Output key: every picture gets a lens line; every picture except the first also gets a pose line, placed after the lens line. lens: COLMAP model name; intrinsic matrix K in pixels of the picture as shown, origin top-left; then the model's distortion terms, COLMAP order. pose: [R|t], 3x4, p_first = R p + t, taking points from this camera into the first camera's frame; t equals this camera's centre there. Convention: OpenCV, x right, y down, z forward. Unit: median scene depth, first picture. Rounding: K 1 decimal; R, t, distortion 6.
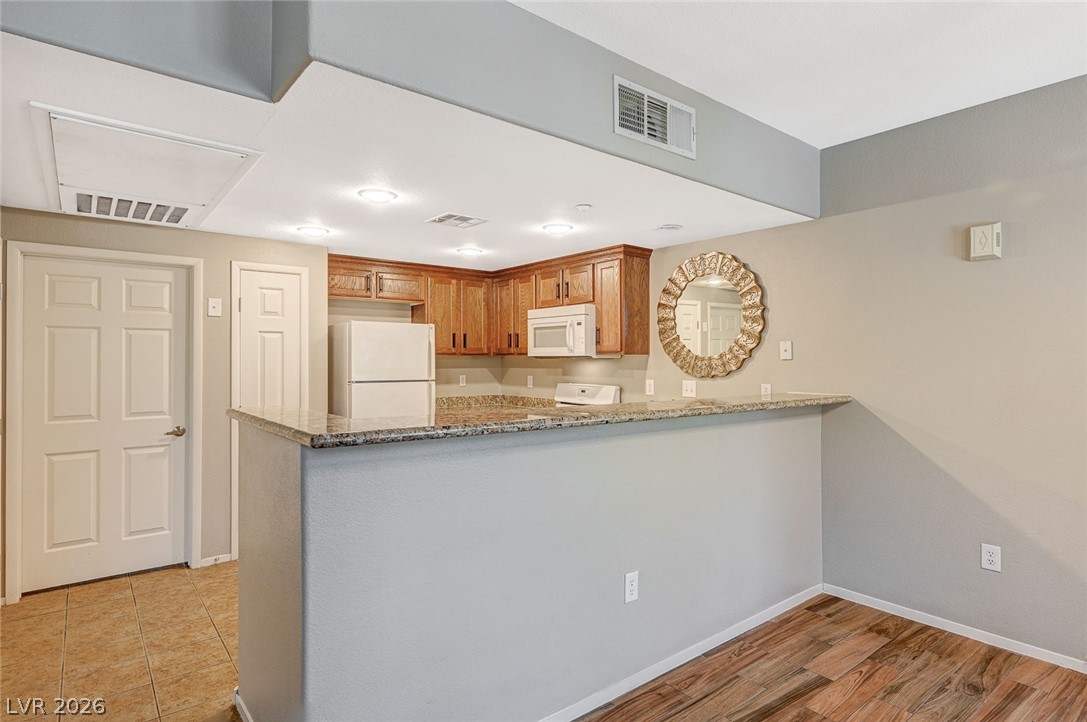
lens RADIAL K [[581.2, 0, 560.5], [0, 581.2, 353.6], [0, 0, 1]] dist [0.001124, 0.000147]
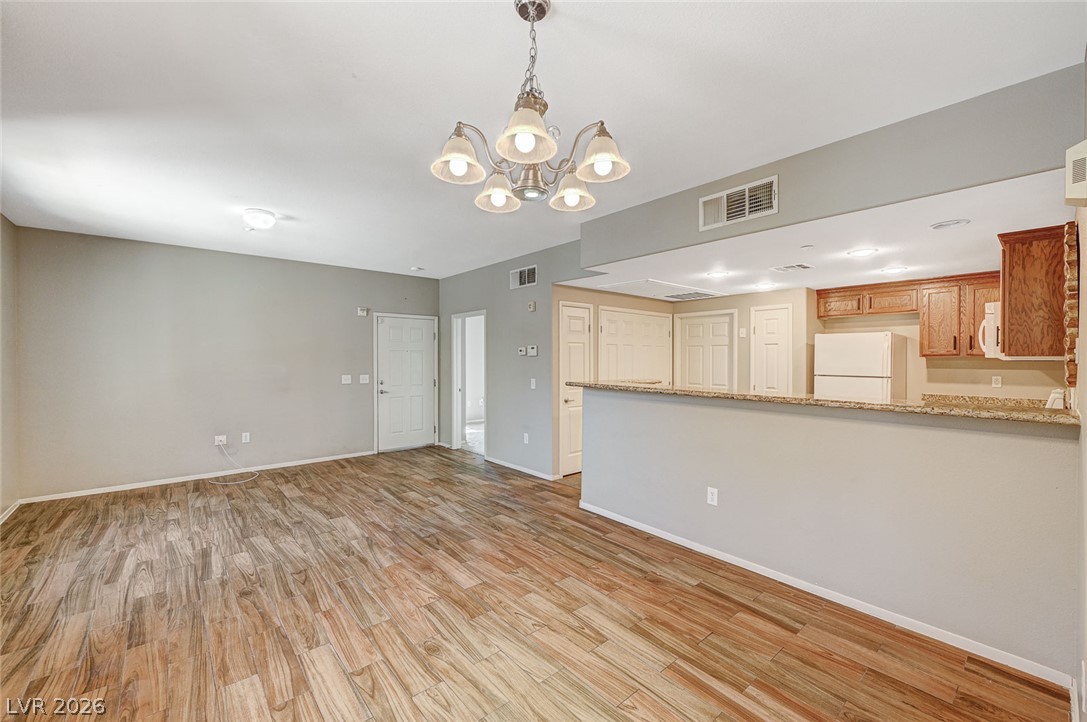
lens RADIAL K [[444.6, 0, 542.2], [0, 444.6, 364.7], [0, 0, 1]] dist [0.000302, 0.000109]
pose [[0.018191, 0.015256, -0.999718, 1.147677], [0.008687, 0.999843, 0.015416, -0.003253], [0.999797, -0.008965, 0.018056, 0.400986]]
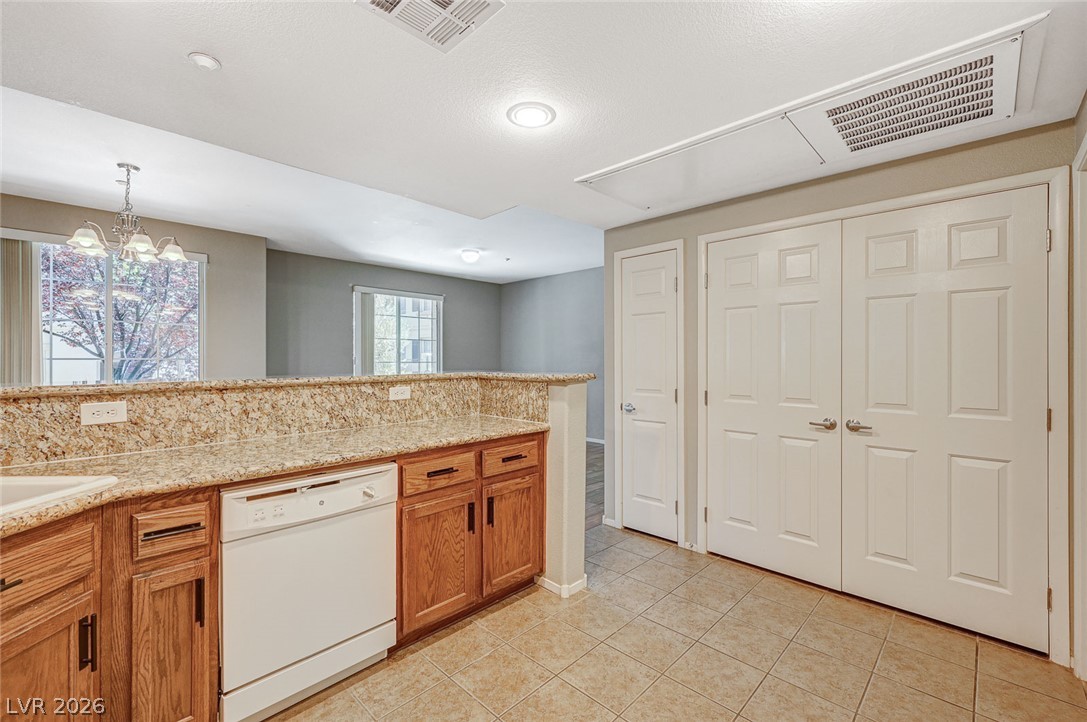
lens RADIAL K [[456.5, 0, 543.5], [0, 456.5, 361.0], [0, 0, 1]] dist [-0.001219, -0.000277]
pose [[-0.993793, 0.002872, -0.111207, -0.263414], [0.003558, 0.999976, -0.005966, 0.054913], [0.111187, -0.006325, -0.993779, 1.620833]]
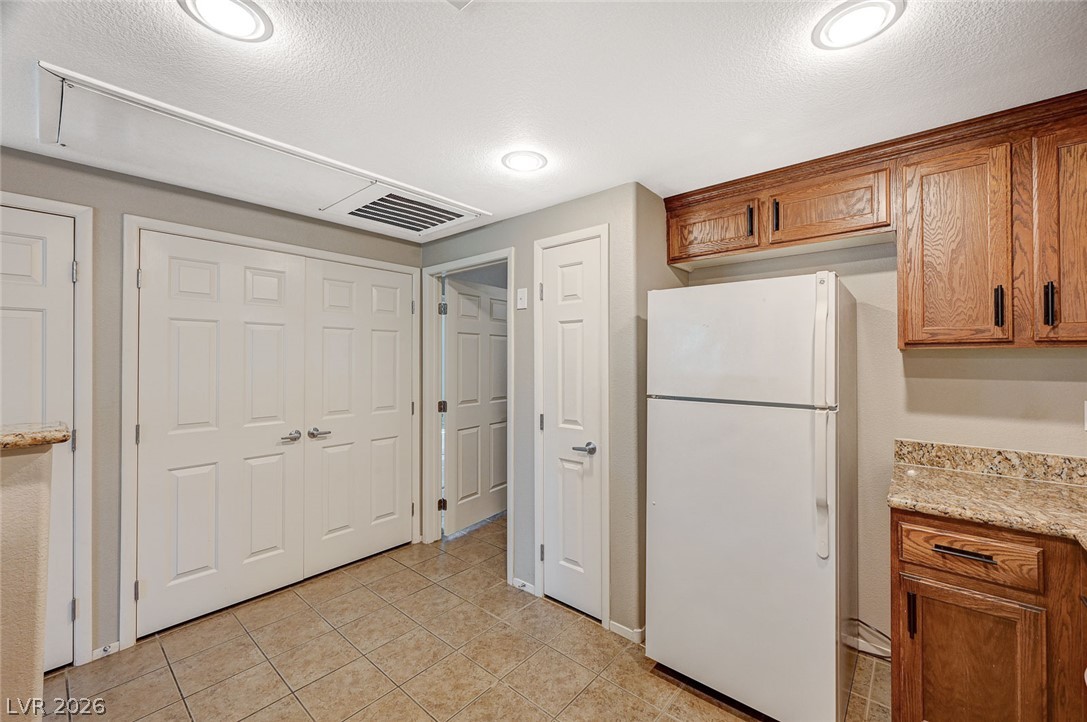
lens RADIAL K [[438.5, 0, 541.6], [0, 438.5, 356.8], [0, 0, 1]] dist [0.002409, 0.000399]
pose [[0.165398, -0.002223, -0.986224, 0.088441], [0.009875, 0.999951, -0.000598, 0.012058], [0.986177, -0.009640, 0.165412, 1.206891]]
